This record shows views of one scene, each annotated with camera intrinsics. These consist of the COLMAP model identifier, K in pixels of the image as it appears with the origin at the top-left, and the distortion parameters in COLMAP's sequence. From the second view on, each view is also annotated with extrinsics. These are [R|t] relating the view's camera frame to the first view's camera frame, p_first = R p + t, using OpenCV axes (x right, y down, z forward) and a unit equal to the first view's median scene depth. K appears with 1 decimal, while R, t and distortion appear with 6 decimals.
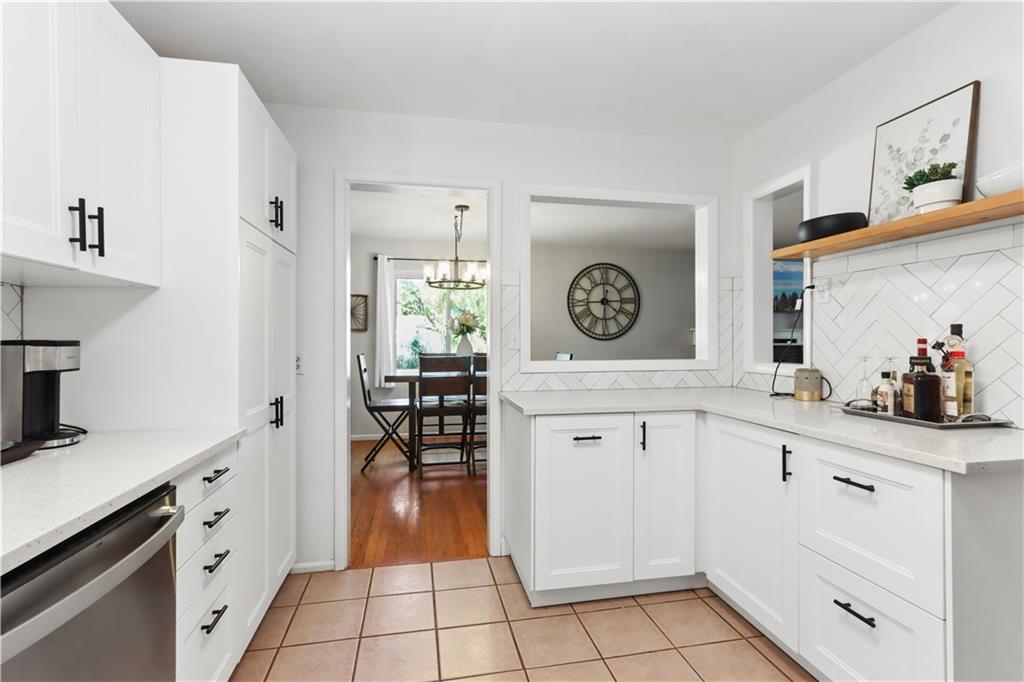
lens RADIAL K [[482.5, 0, 509.2], [0, 482.5, 342.2], [0, 0, 1]] dist [-0.003778, 0.004418]
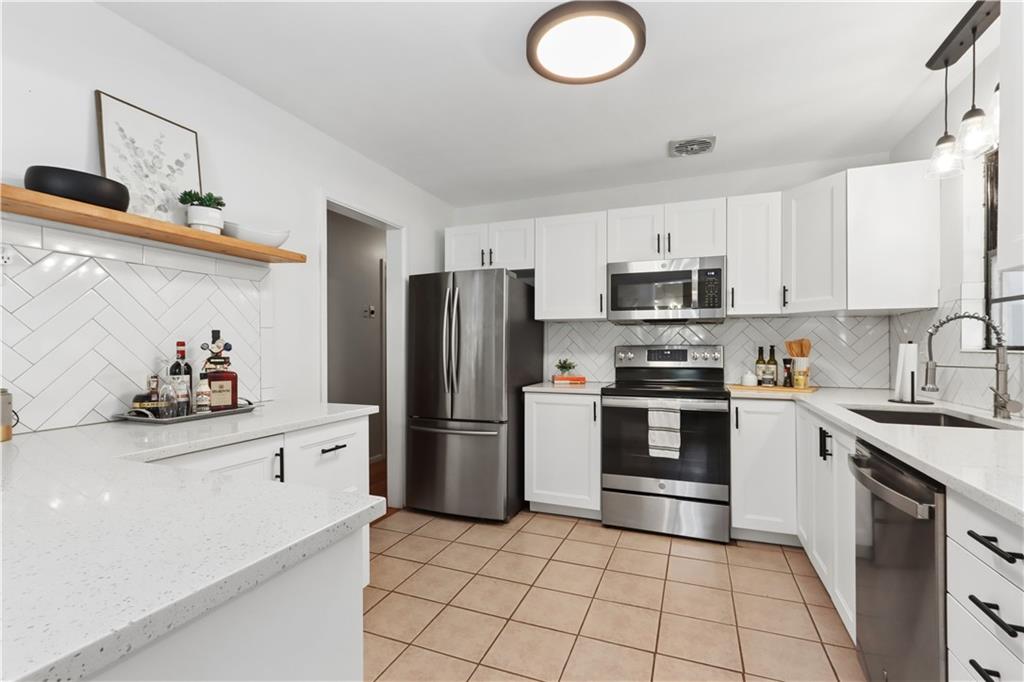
lens RADIAL K [[482.5, 0, 509.2], [0, 482.5, 343.7], [0, 0, 1]] dist [-0.003778, 0.004418]
pose [[-0.838410, 0.000113, 0.545040, -0.340147], [-0.000140, 1.000000, -0.000423, -0.001632], [-0.545040, -0.000431, -0.838410, 1.463366]]
